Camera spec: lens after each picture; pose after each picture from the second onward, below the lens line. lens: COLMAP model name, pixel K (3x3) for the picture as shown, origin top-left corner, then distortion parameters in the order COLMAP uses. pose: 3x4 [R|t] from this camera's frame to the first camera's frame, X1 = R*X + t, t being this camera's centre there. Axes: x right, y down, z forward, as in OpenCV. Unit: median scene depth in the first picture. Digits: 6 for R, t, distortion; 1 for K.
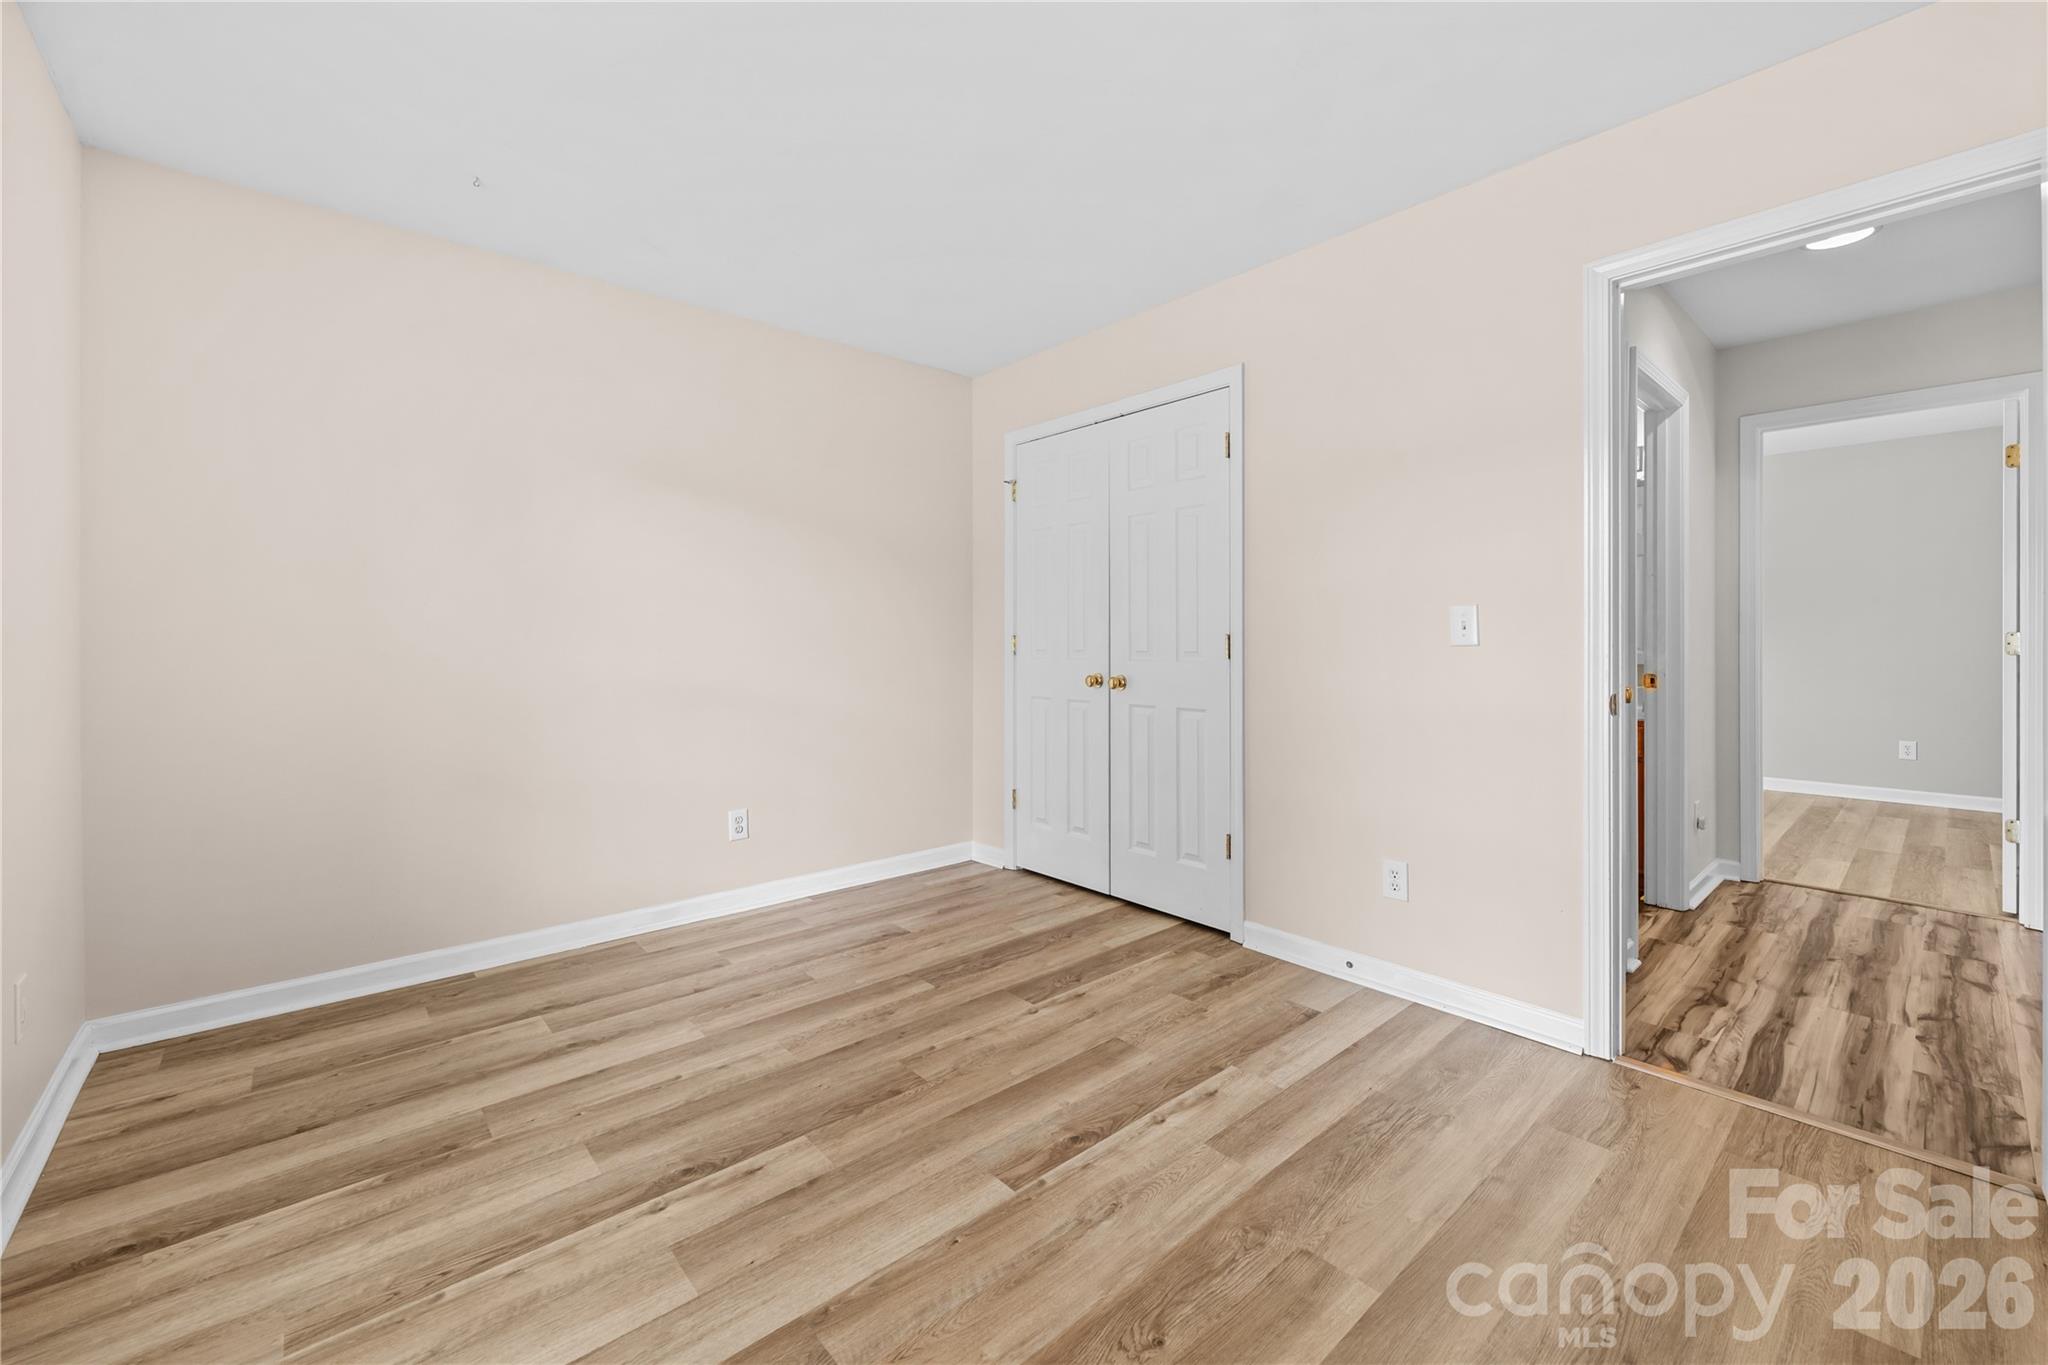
lens RADIAL K [[822.3, 0, 1024.0], [0, 822.3, 641.1], [0, 0, 1]] dist [-0.000620, -0.000118]
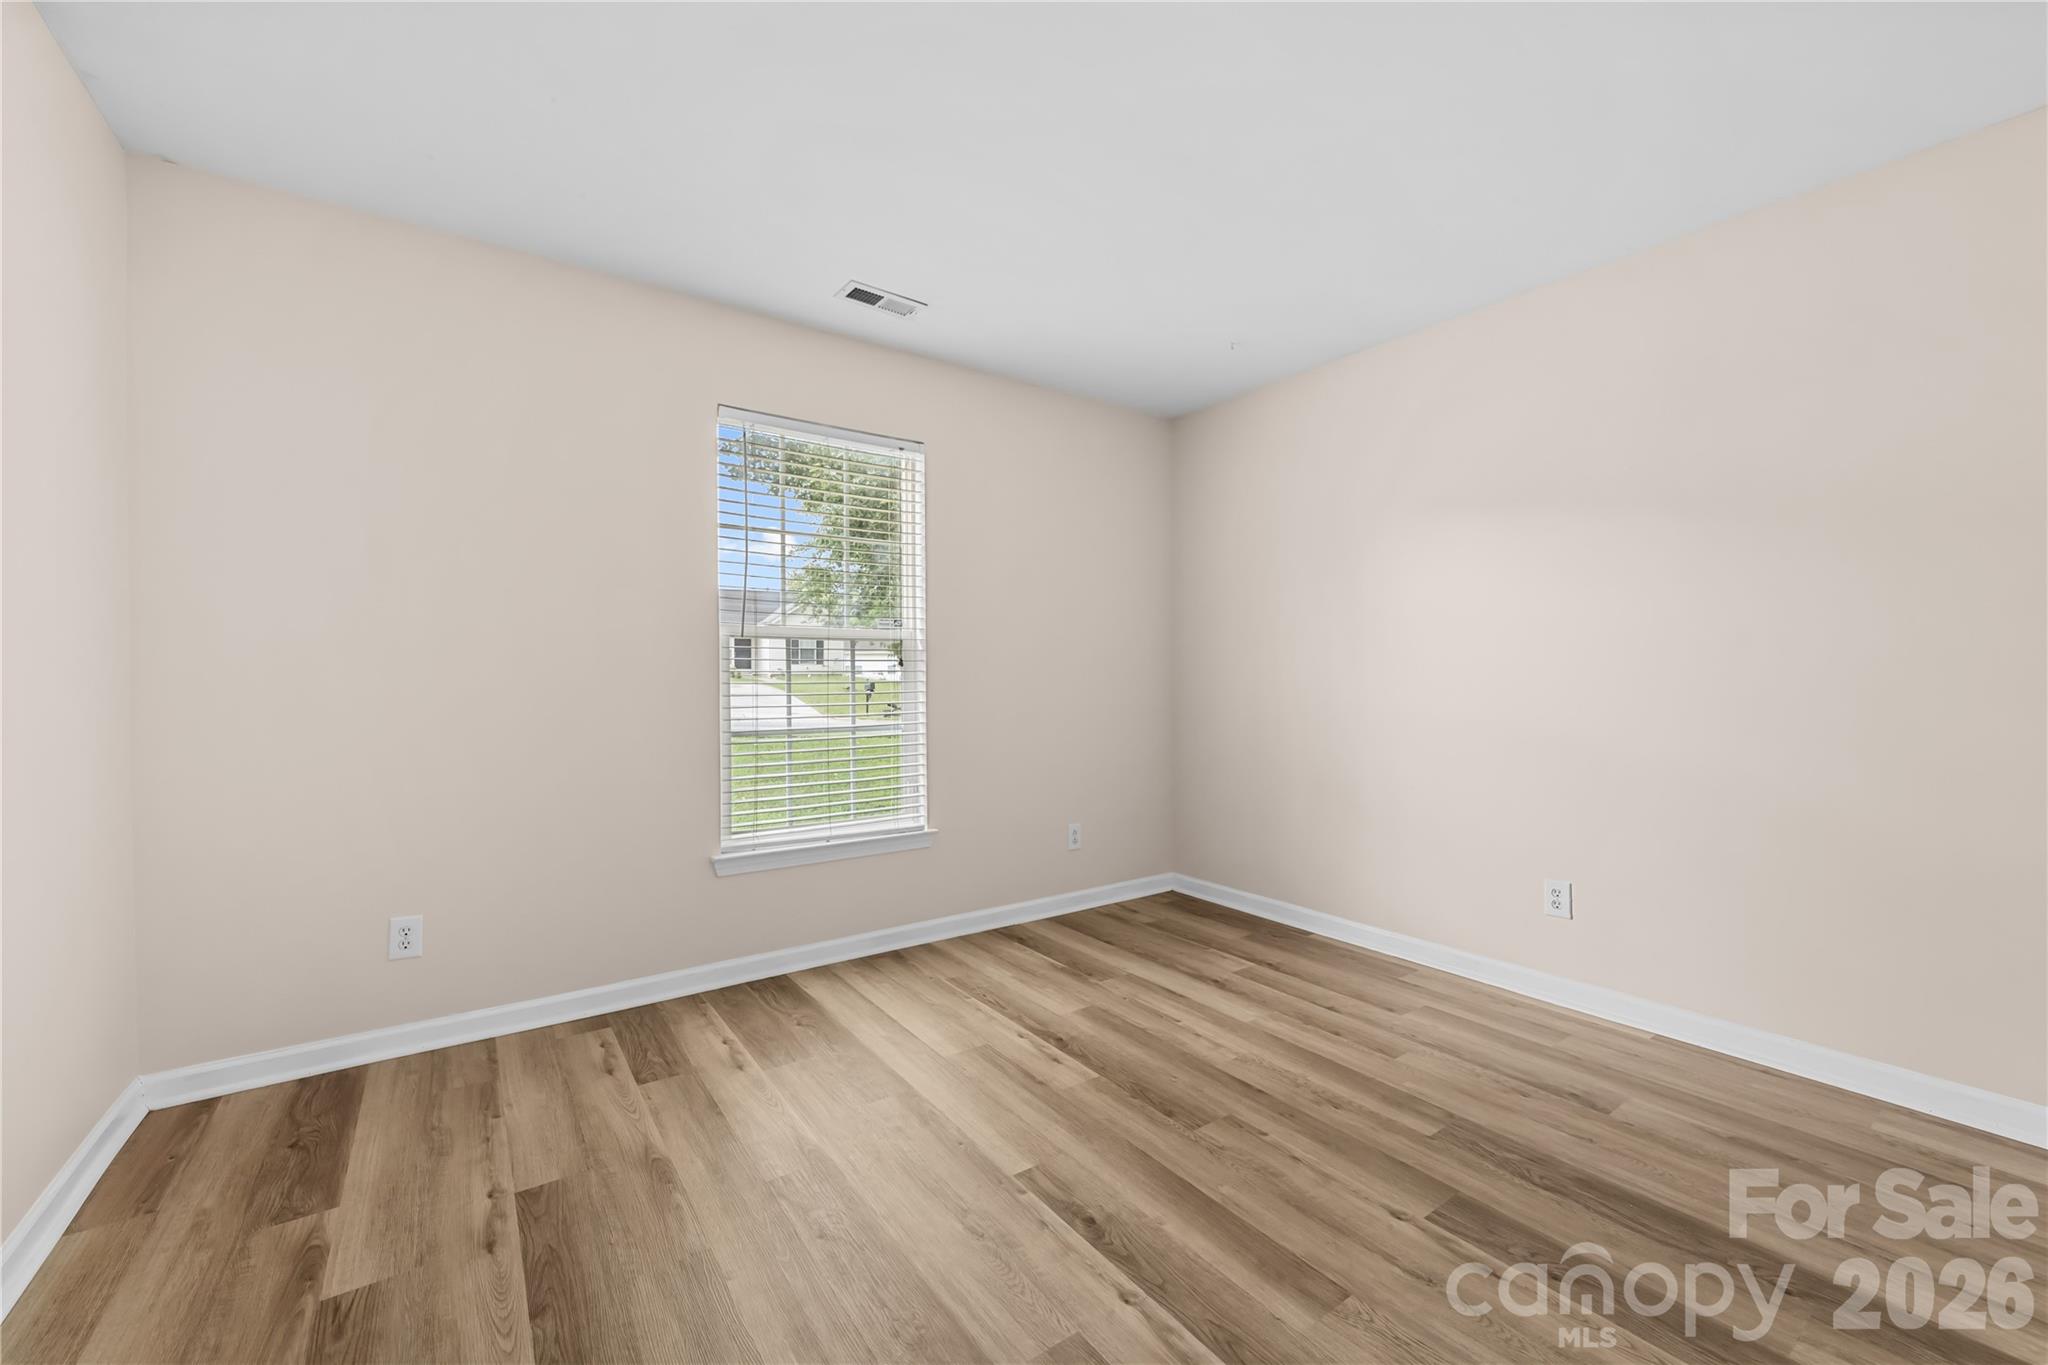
lens RADIAL K [[812.4, 0, 1020.6], [0, 812.4, 678.4], [0, 0, 1]] dist [-0.000634, -0.000157]
pose [[-0.109396, 0.002246, -0.993996, 0.786542], [-0.000830, 0.999997, 0.002350, 0.000810], [0.993998, 0.001082, -0.109393, 0.831433]]
